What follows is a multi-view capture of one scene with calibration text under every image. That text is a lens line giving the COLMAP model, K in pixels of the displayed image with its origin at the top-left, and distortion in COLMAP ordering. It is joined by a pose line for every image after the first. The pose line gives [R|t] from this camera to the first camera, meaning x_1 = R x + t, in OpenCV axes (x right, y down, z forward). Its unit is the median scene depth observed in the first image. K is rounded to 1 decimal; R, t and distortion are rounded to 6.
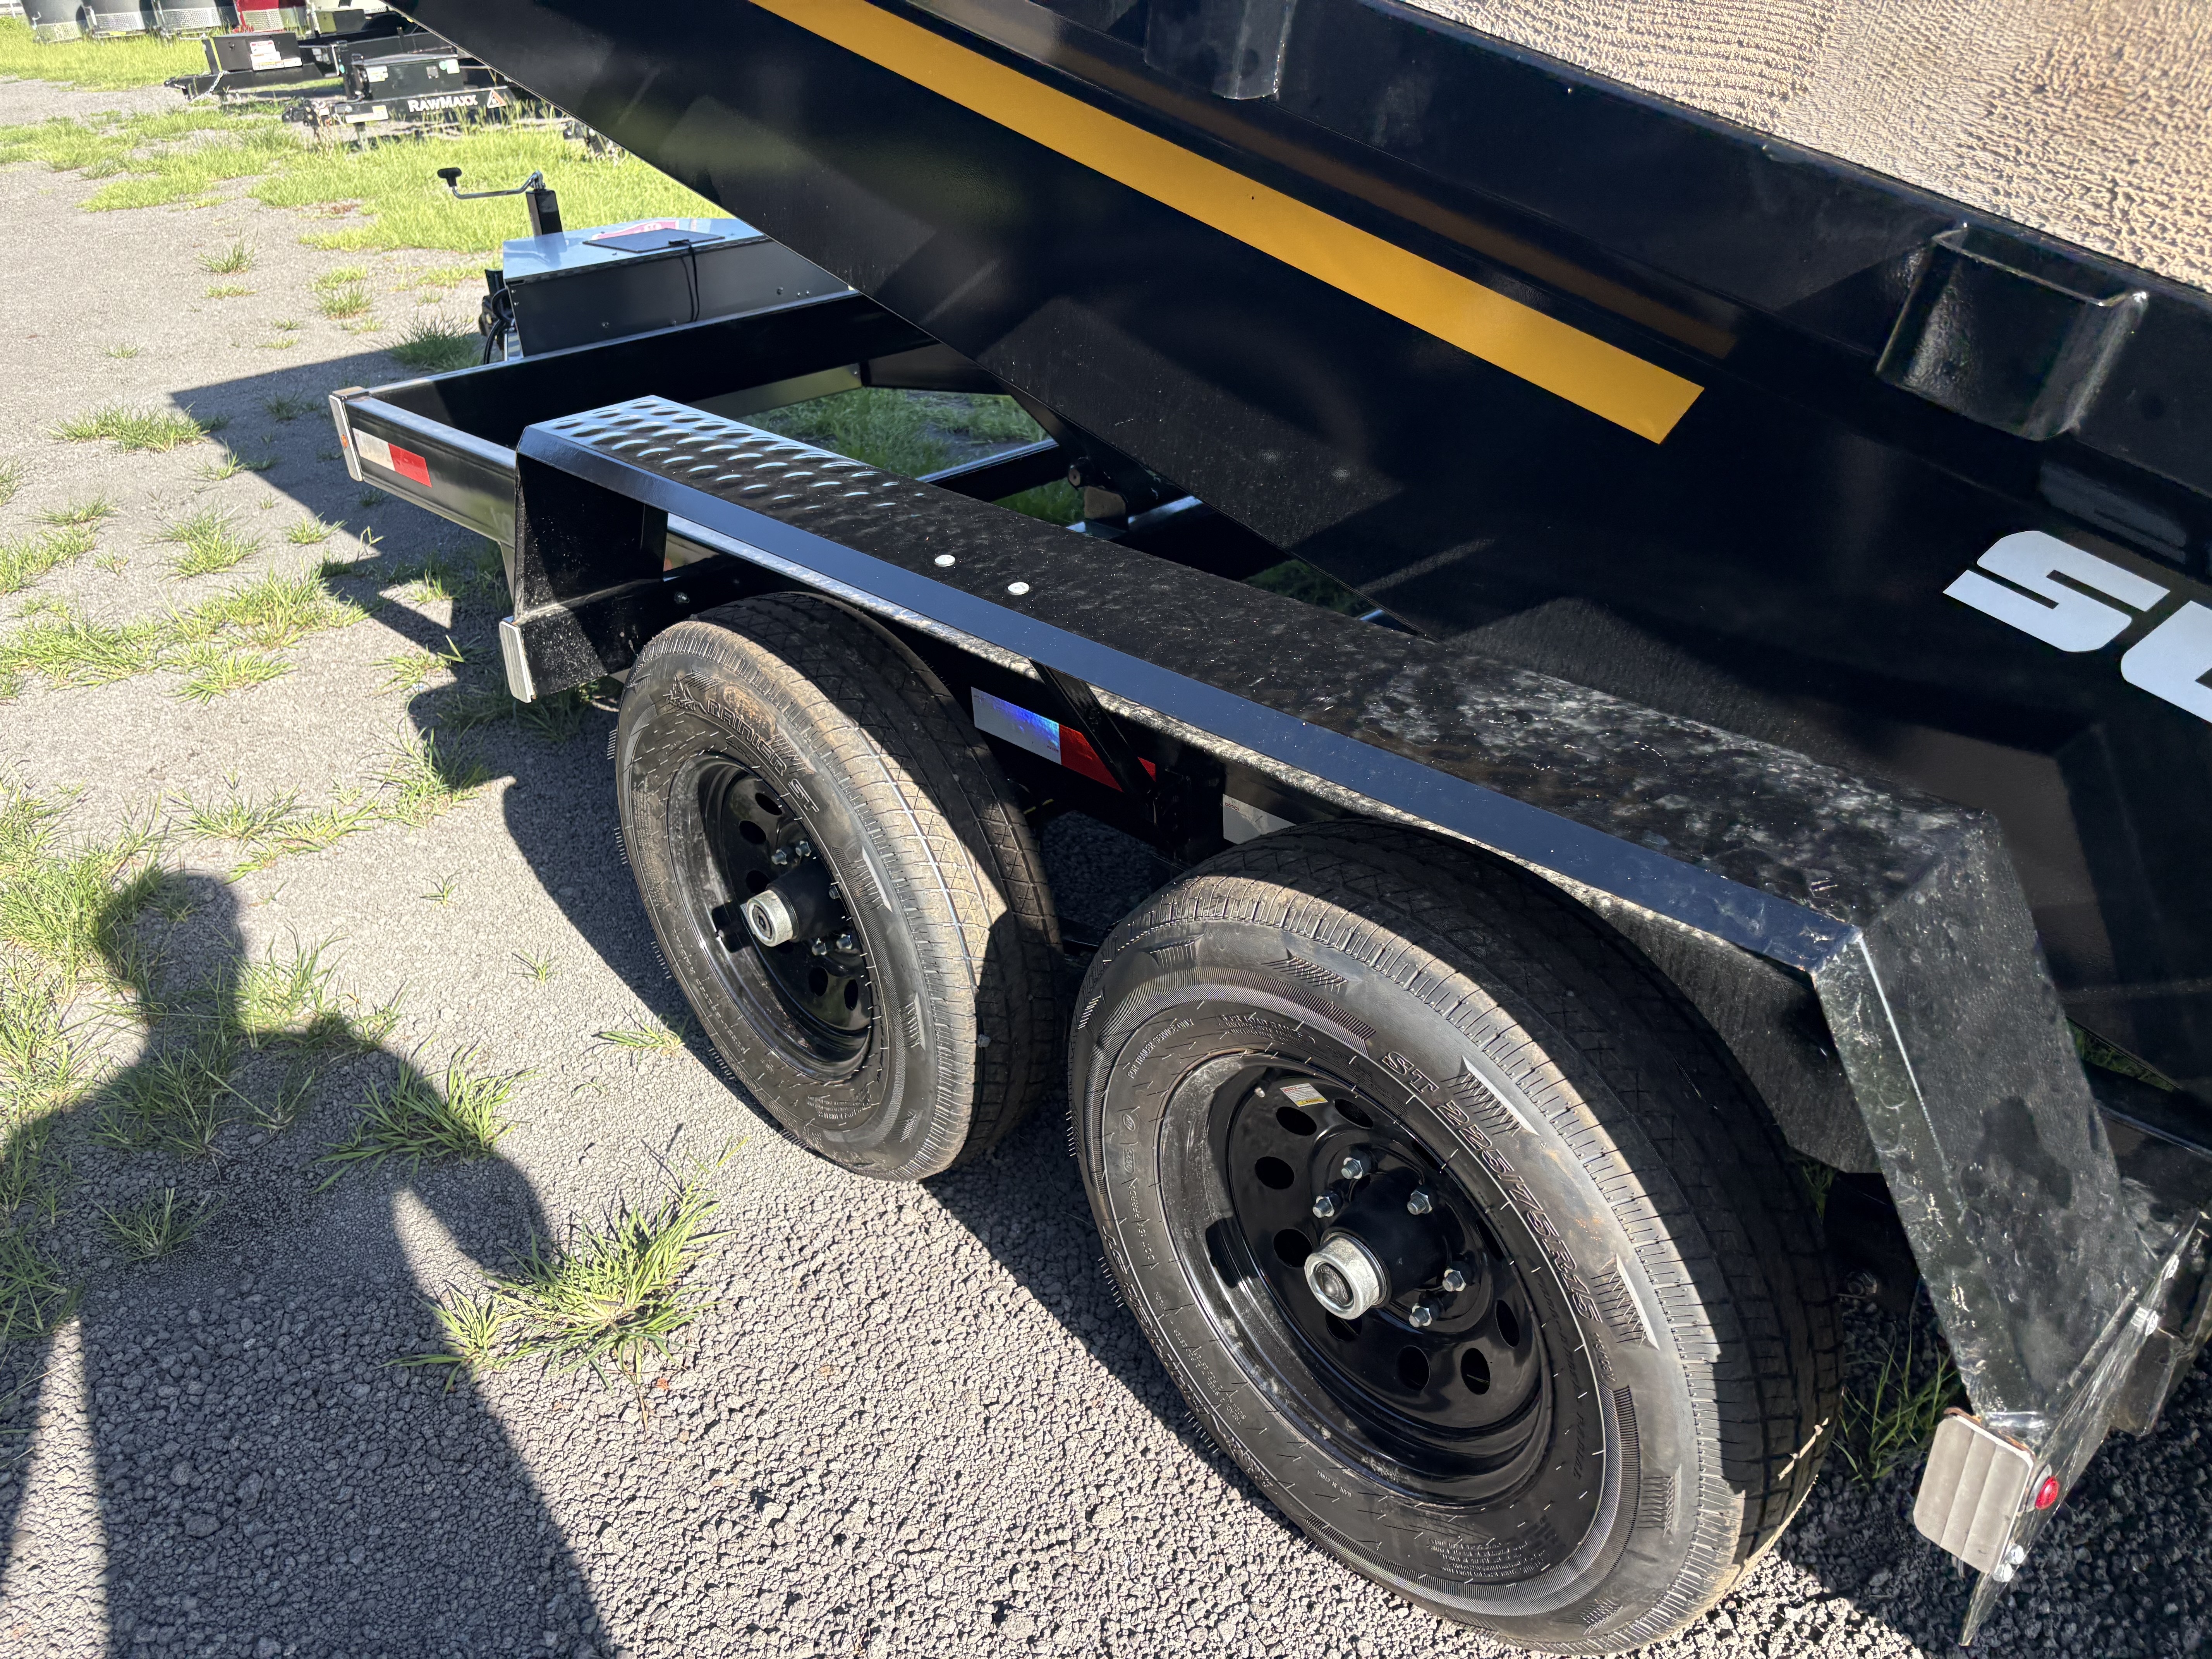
lens RADIAL K [[1674.5, 0, 1085.2], [0, 1674.5, 833.7], [0, 0, 1]] dist [0.044927, -0.055546]
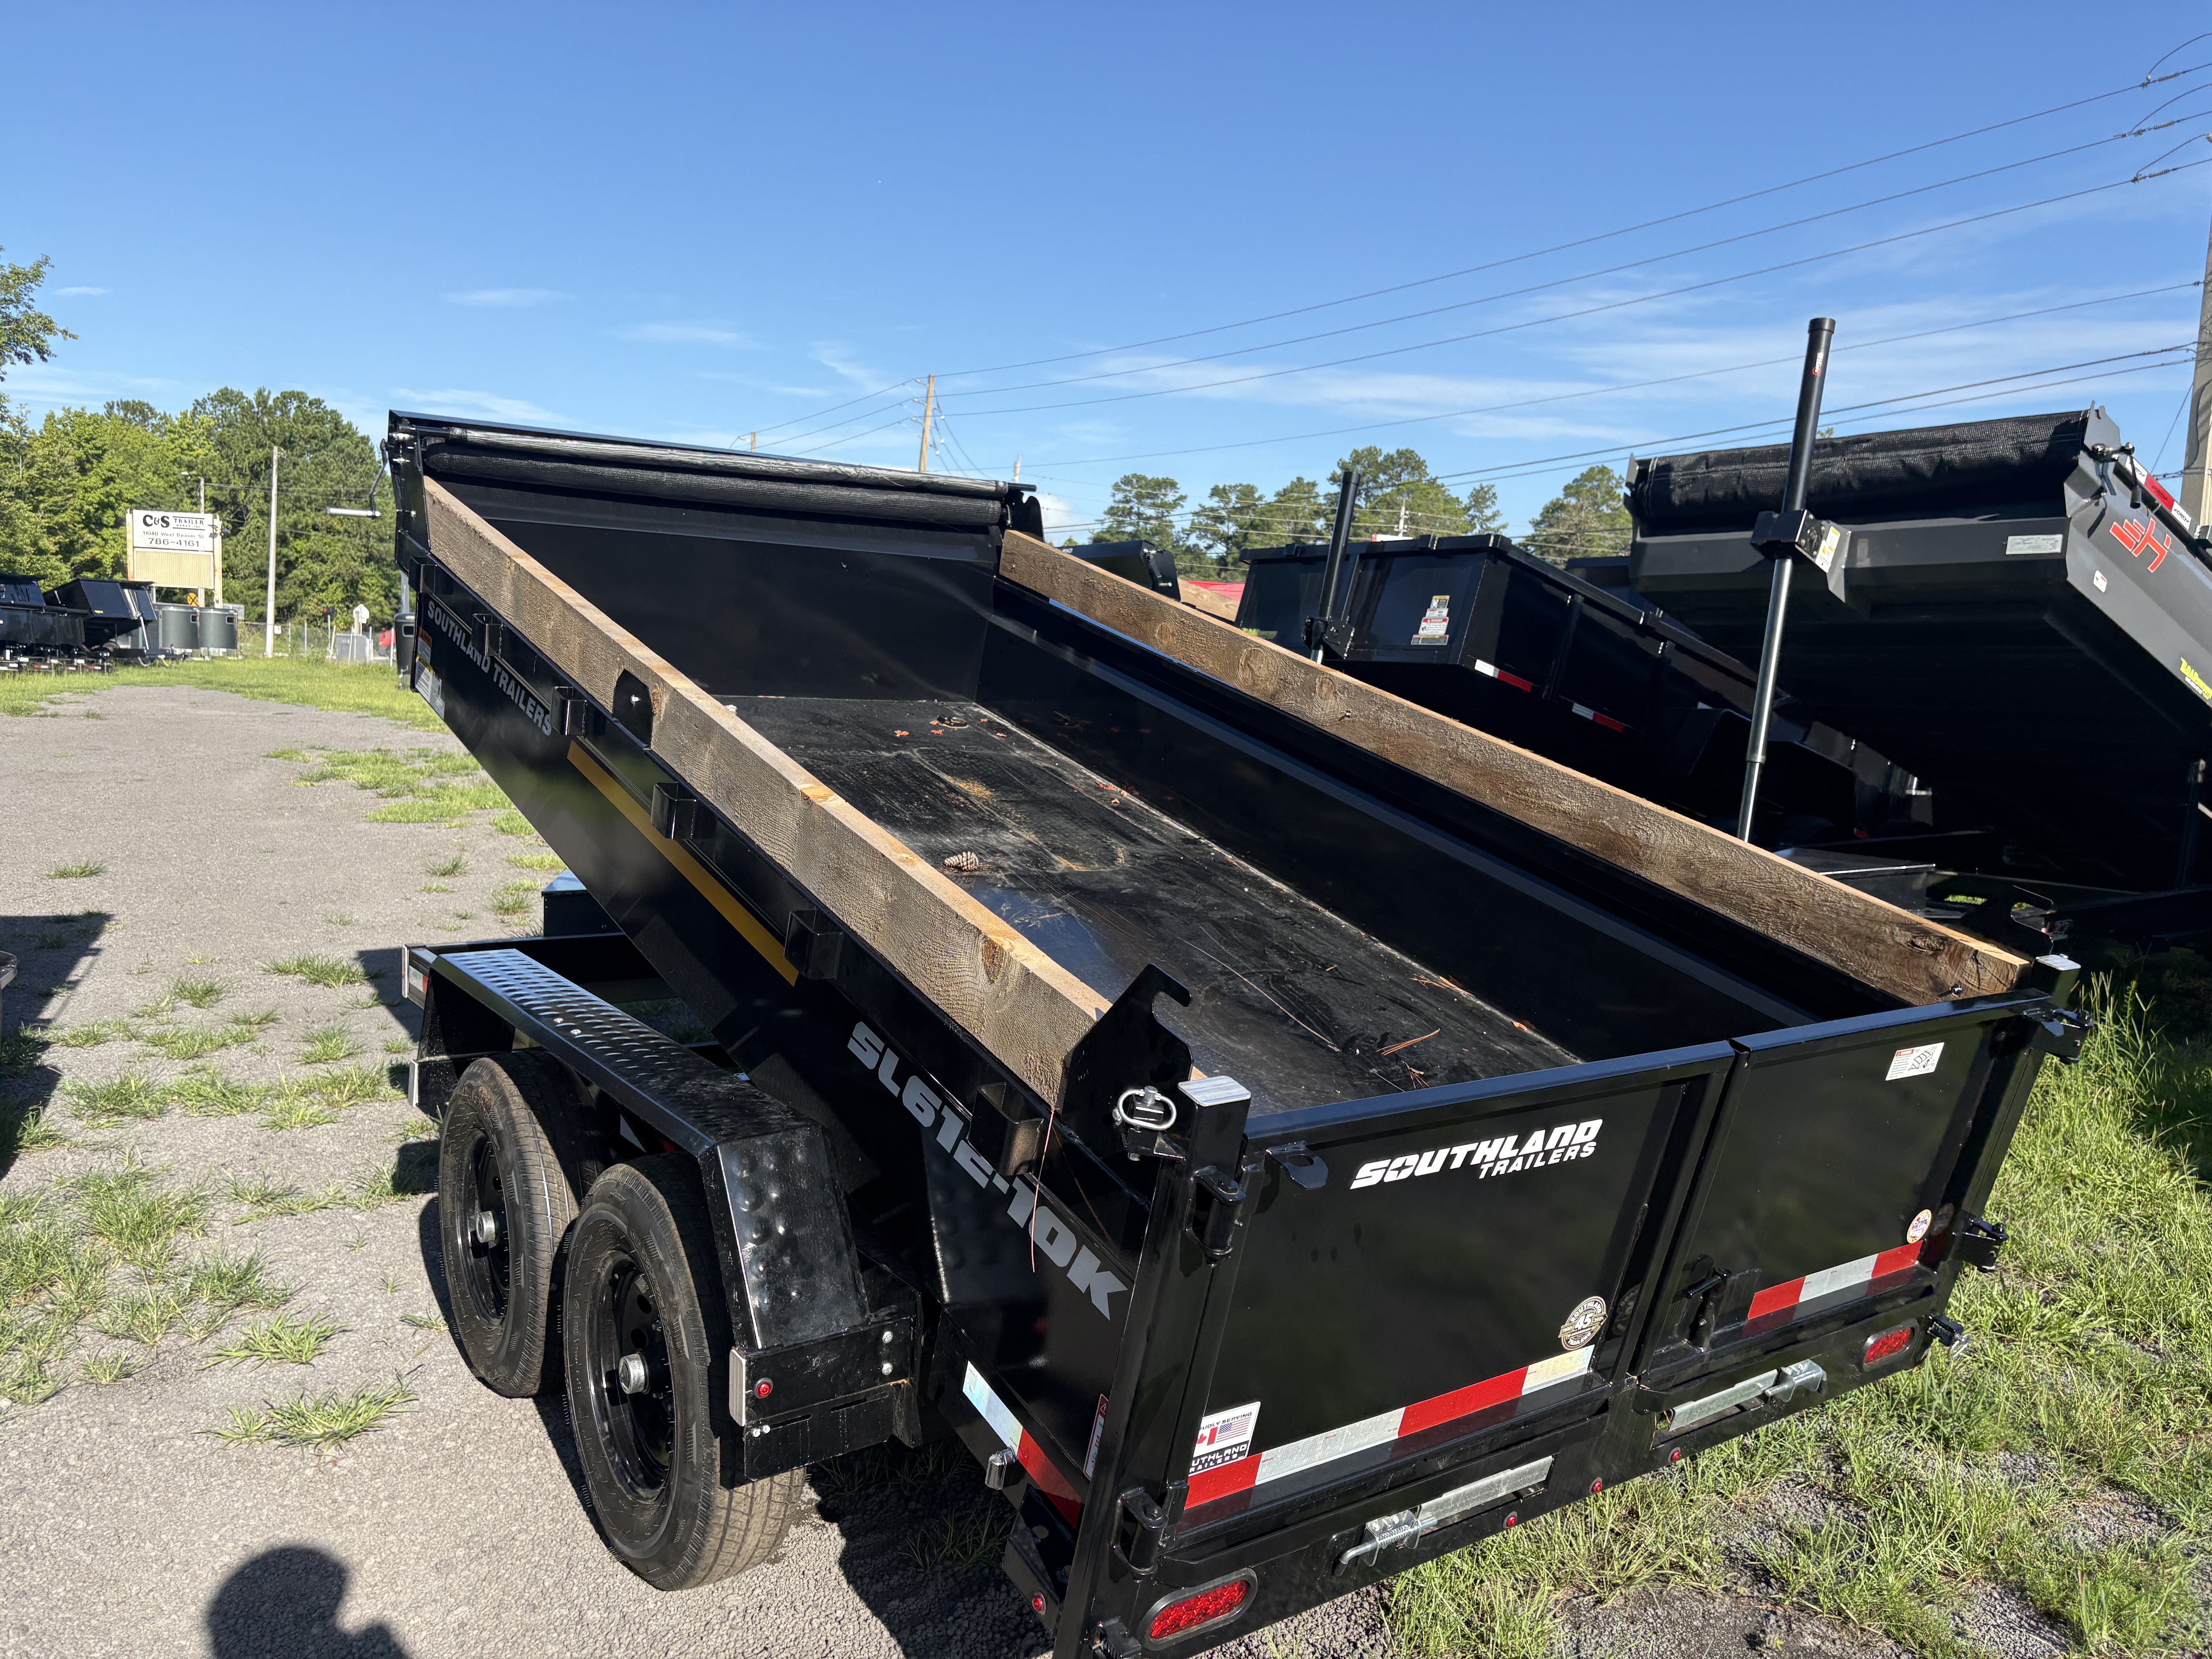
lens RADIAL K [[1674.5, 0, 1118.6], [0, 1674.5, 848.0], [0, 0, 1]] dist [0.044927, -0.055546]
pose [[0.988559, 0.104318, -0.108942, 0.327125], [-0.137678, 0.919074, -0.369253, 0.129103], [0.061606, 0.380027, 0.922921, -0.399203]]
